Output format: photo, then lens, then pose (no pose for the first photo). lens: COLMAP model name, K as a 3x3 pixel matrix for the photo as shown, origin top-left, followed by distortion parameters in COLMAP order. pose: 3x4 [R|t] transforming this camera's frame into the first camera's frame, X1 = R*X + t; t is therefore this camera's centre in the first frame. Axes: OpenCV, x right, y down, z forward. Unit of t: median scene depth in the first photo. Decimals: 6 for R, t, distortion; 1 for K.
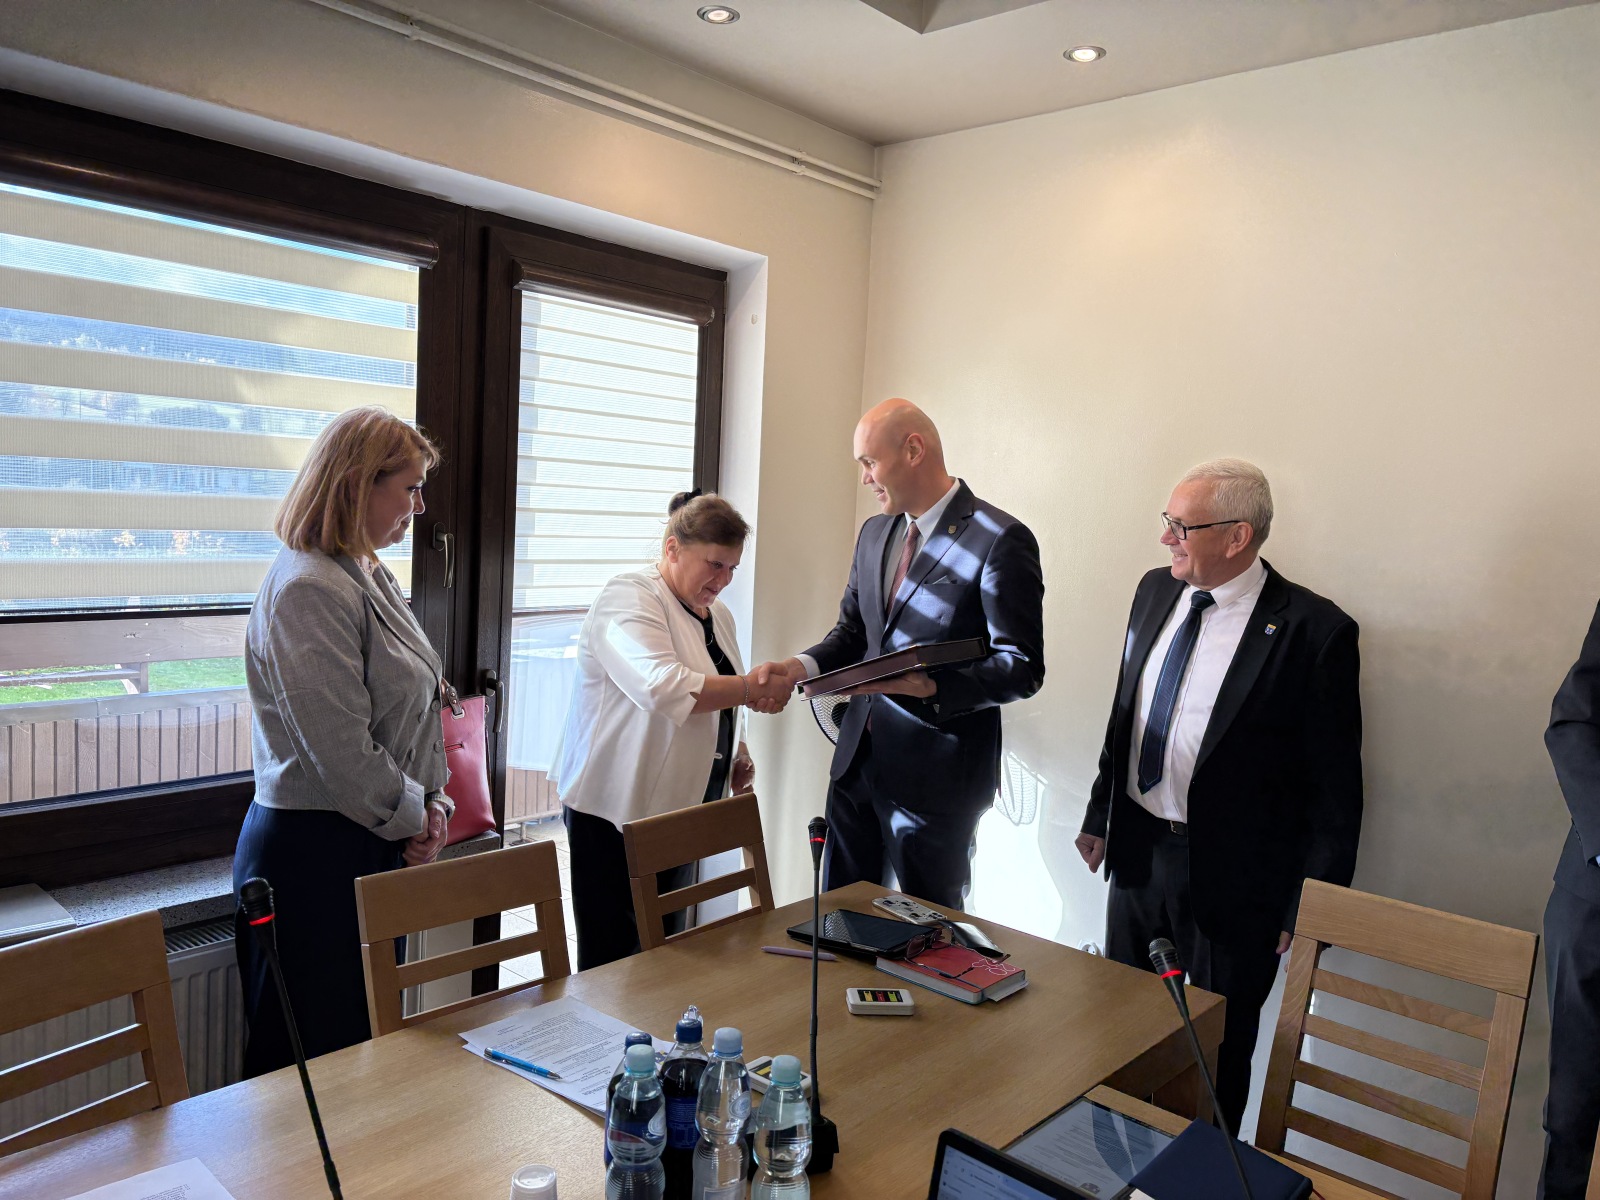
lens RADIAL K [[1205.6, 0, 791.3], [0, 1205.6, 594.3], [0, 0, 1]] dist [0.030579, -0.010585]
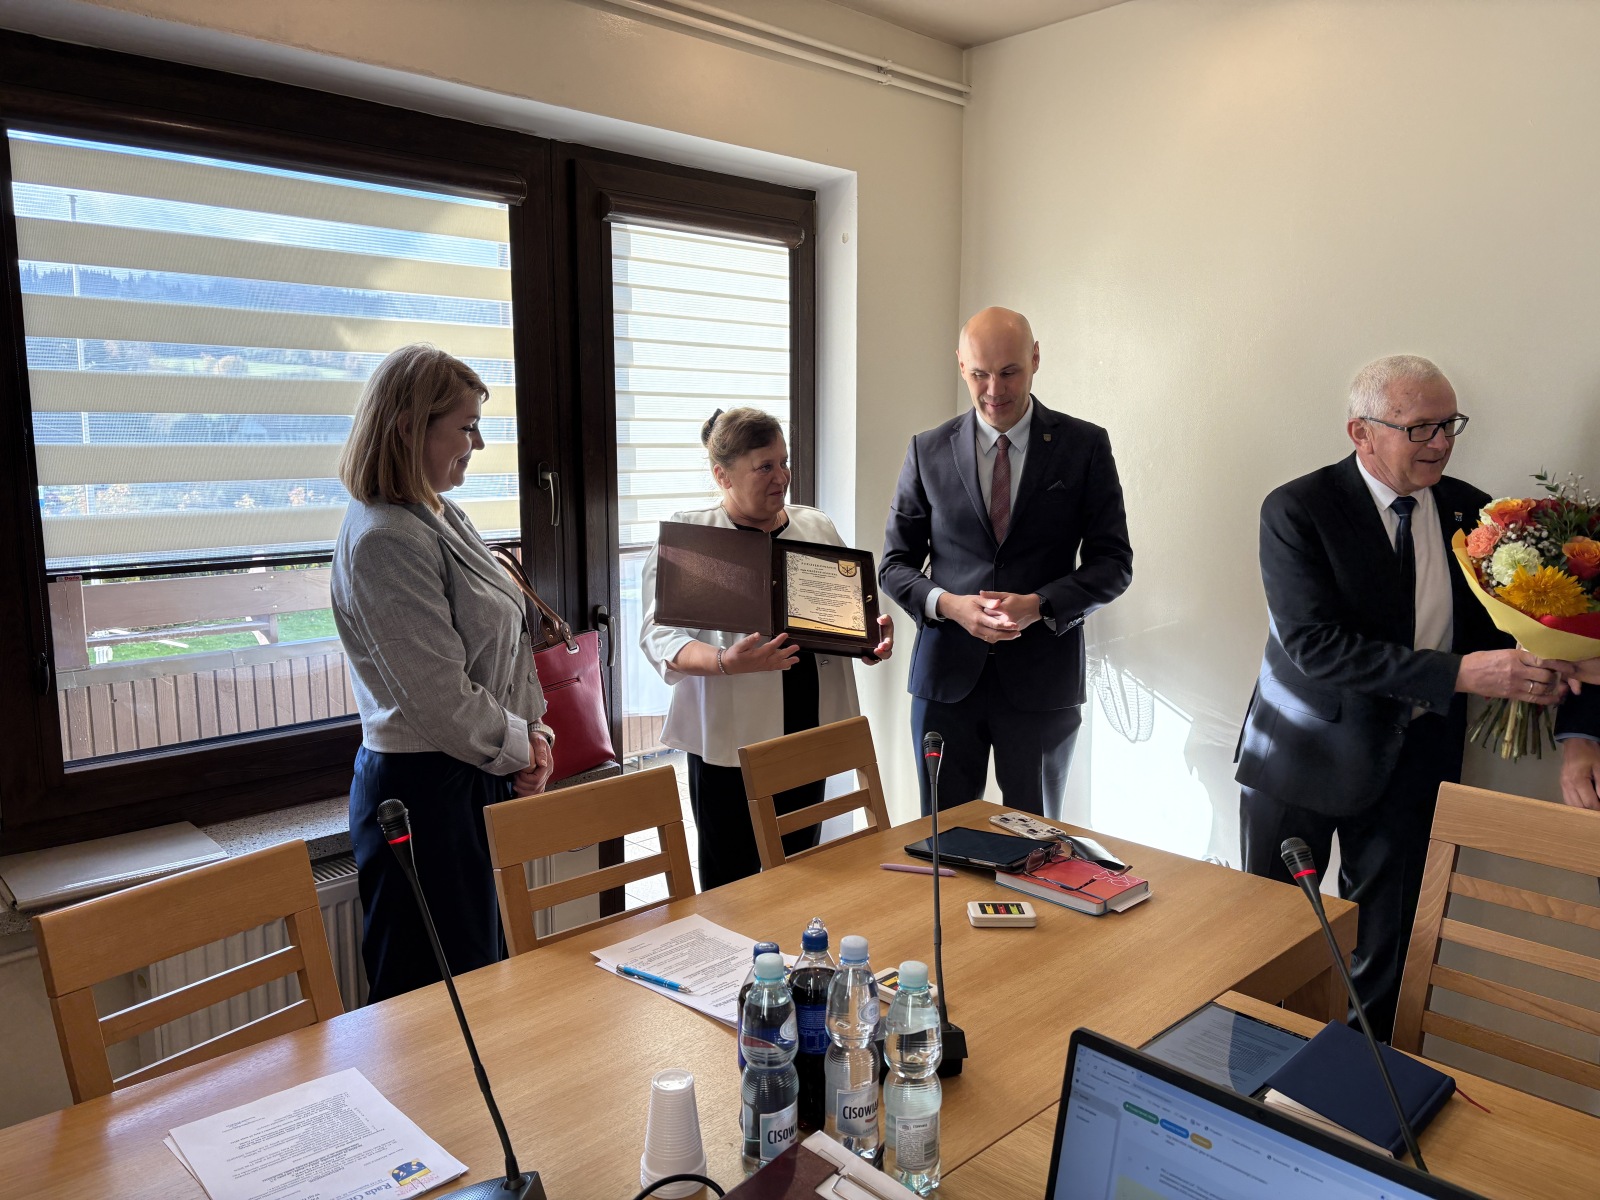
lens RADIAL K [[1205.6, 0, 802.4], [0, 1205.6, 601.1], [0, 0, 1]] dist [0.030579, -0.010585]
pose [[0.996278, -0.040698, -0.075988, -0.003778], [0.045148, 0.997308, 0.057787, 0.010453], [0.073431, -0.061002, 0.995433, 0.005100]]
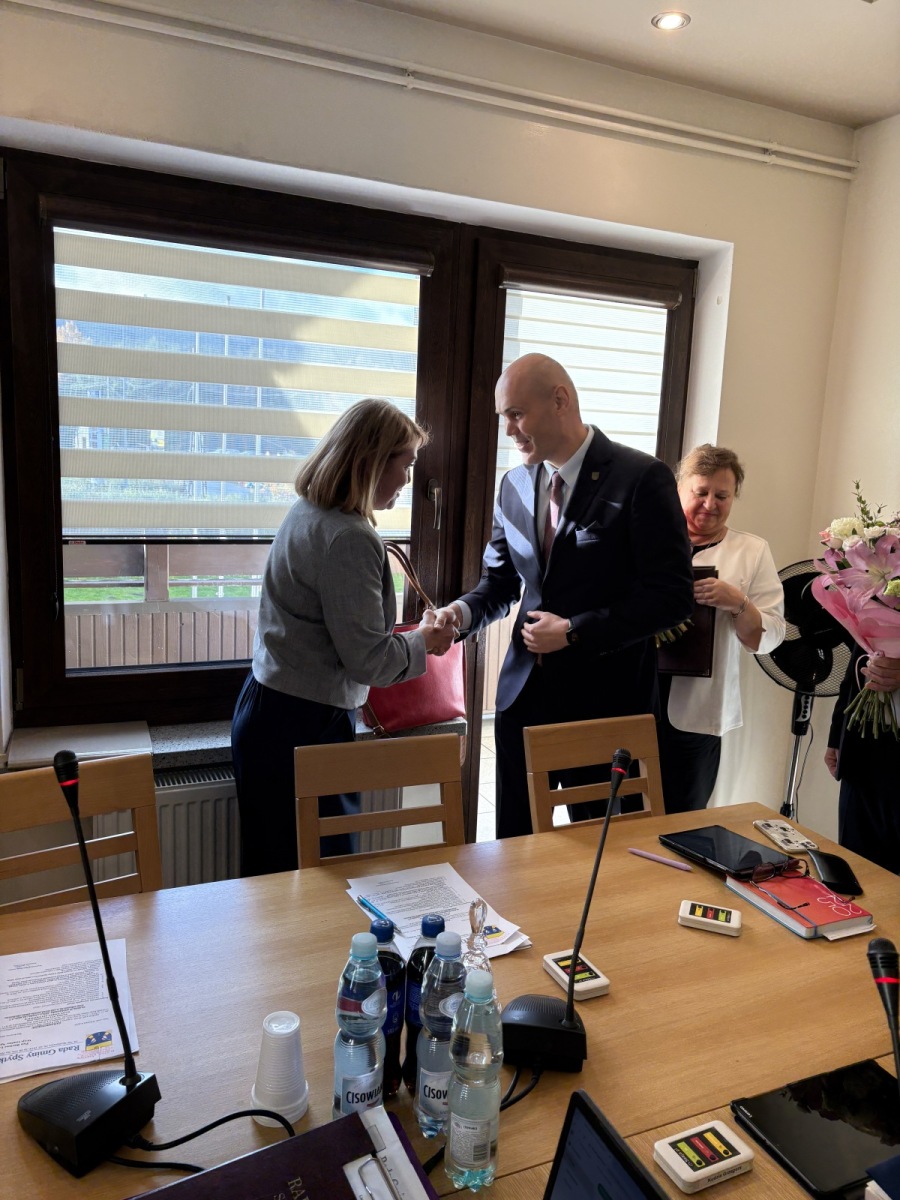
lens RADIAL K [[904.2, 0, 458.2], [0, 904.2, 593.4], [0, 0, 1]] dist [0.030579, -0.010585]
pose [[0.914904, 0.056734, -0.399665, 0.150705], [-0.031808, 0.997128, 0.068732, -0.004137], [0.402417, -0.050170, 0.914081, 0.147414]]
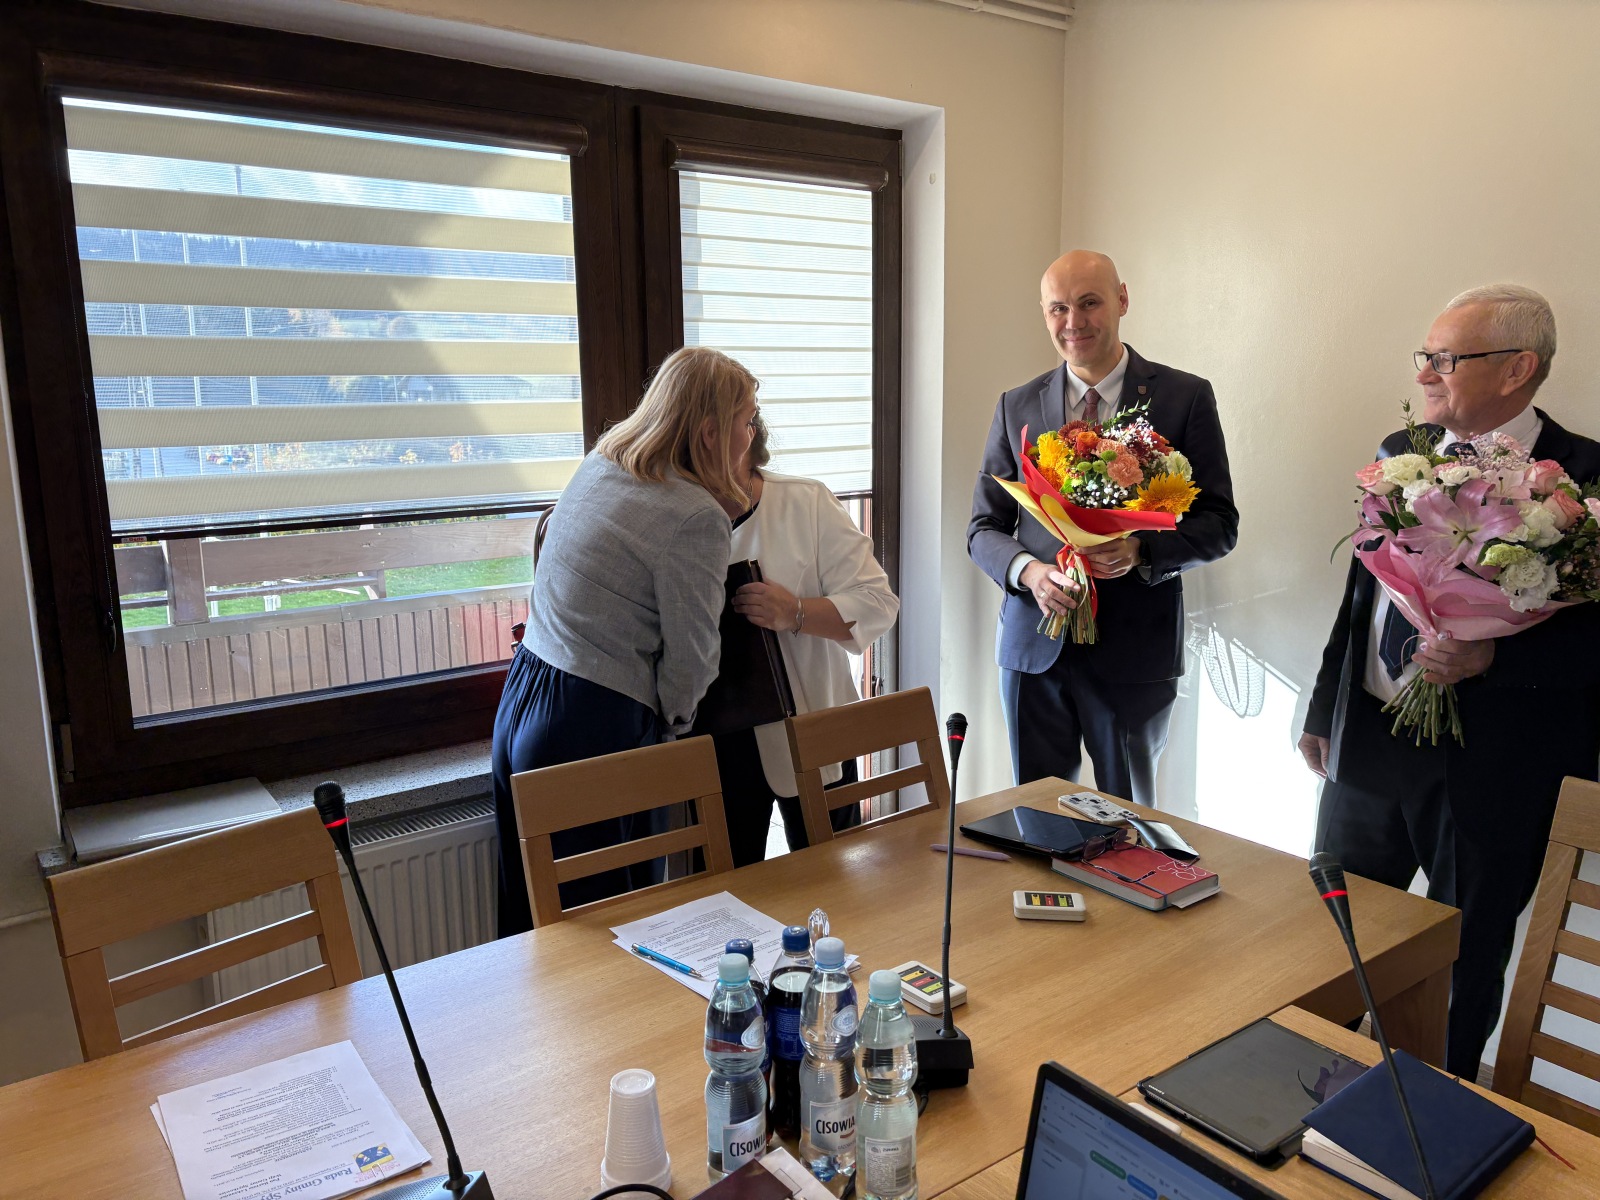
lens RADIAL K [[1205.6, 0, 793.8], [0, 1205.6, 594.6], [0, 0, 1]] dist [0.030579, -0.010585]
pose [[0.978520, -0.029012, -0.204101, 0.066661], [0.047301, 0.995231, 0.085308, 0.007643], [0.200653, -0.093129, 0.975226, 0.062405]]
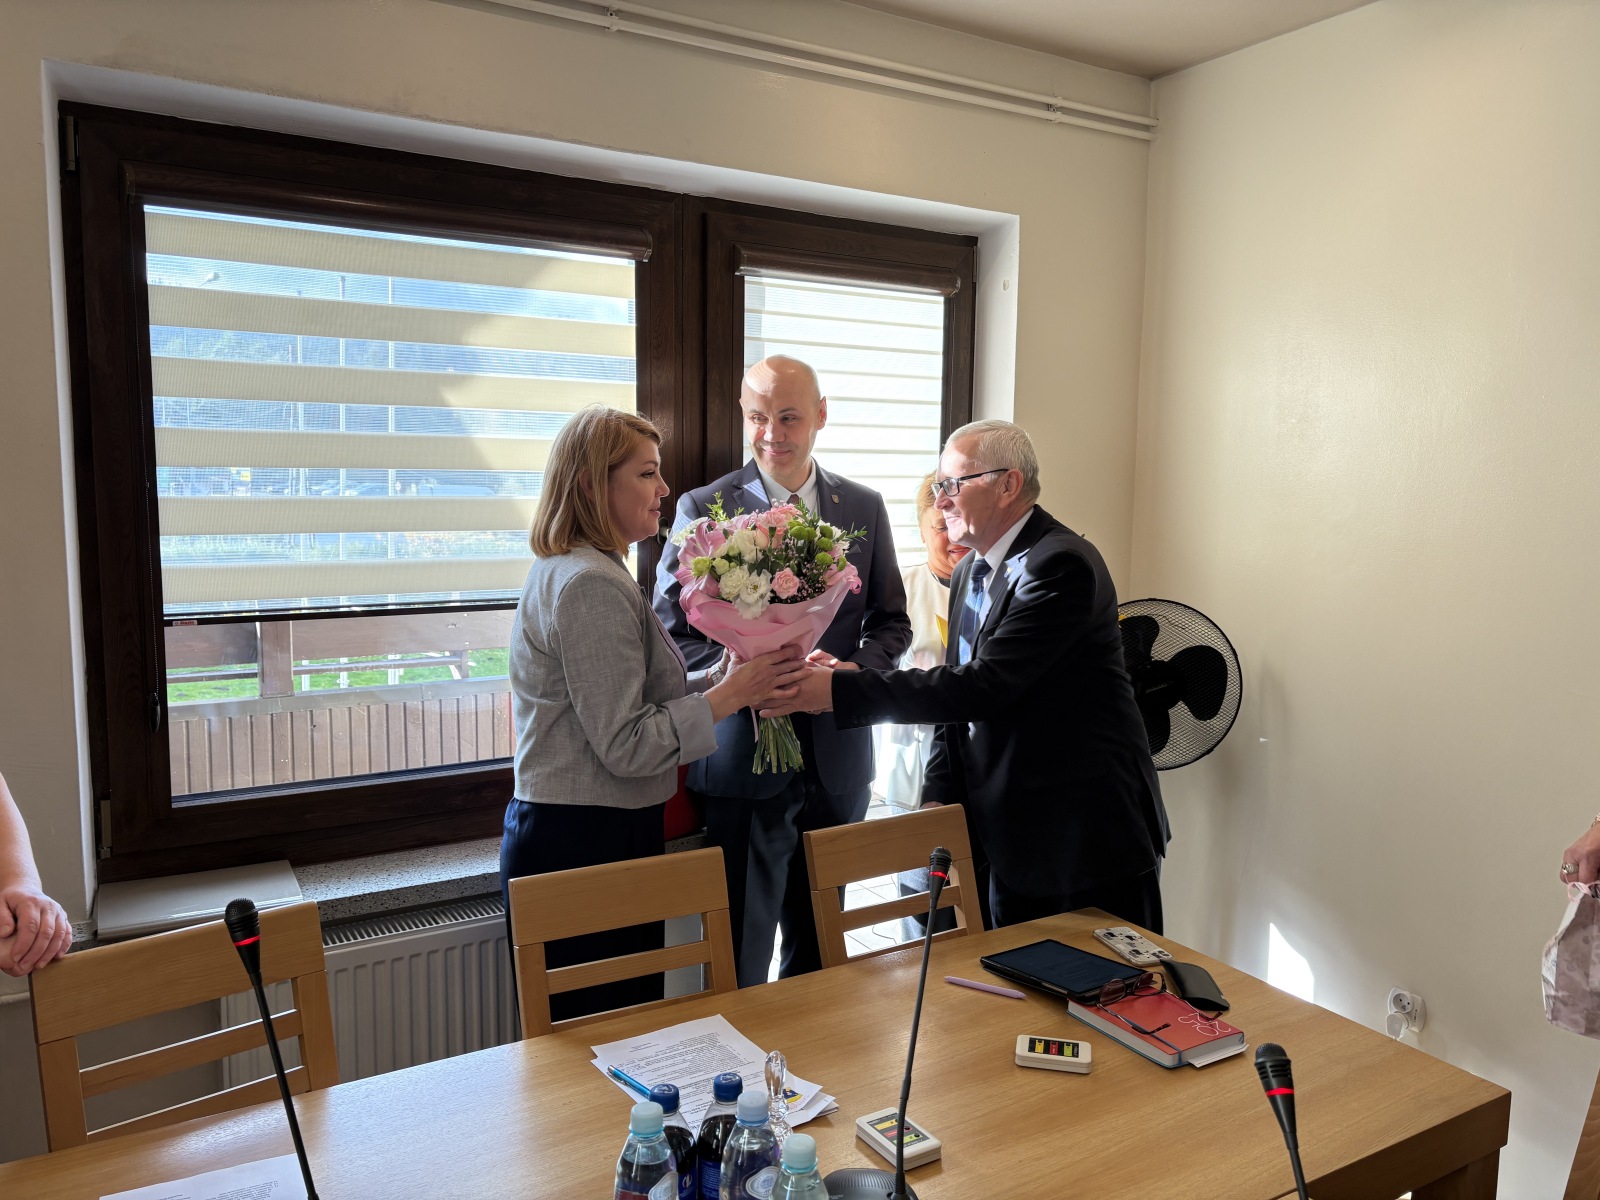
lens RADIAL K [[1205.6, 0, 814.0], [0, 1205.6, 601.2], [0, 0, 1]] dist [0.030579, -0.010585]
pose [[0.957397, -0.005359, -0.288725, 0.138549], [0.011348, 0.999754, 0.019074, -0.008908], [0.288552, -0.021538, 0.957222, 0.098852]]
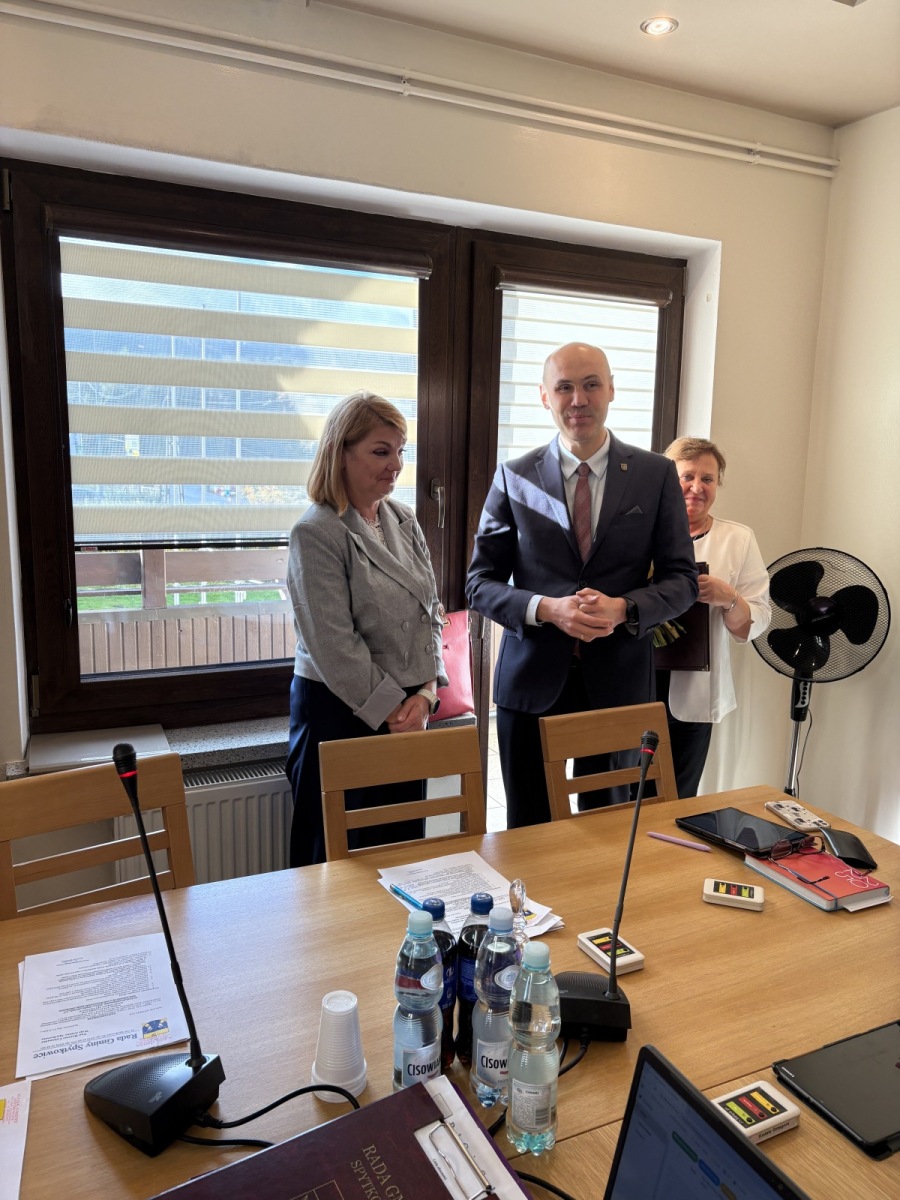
lens RADIAL K [[904.2, 0, 456.2], [0, 904.2, 591.5], [0, 0, 1]] dist [0.030579, -0.010585]
pose [[0.924217, 0.029312, -0.380742, 0.126771], [-0.005994, 0.998040, 0.062287, 0.003702], [0.381822, -0.055285, 0.922581, 0.117520]]
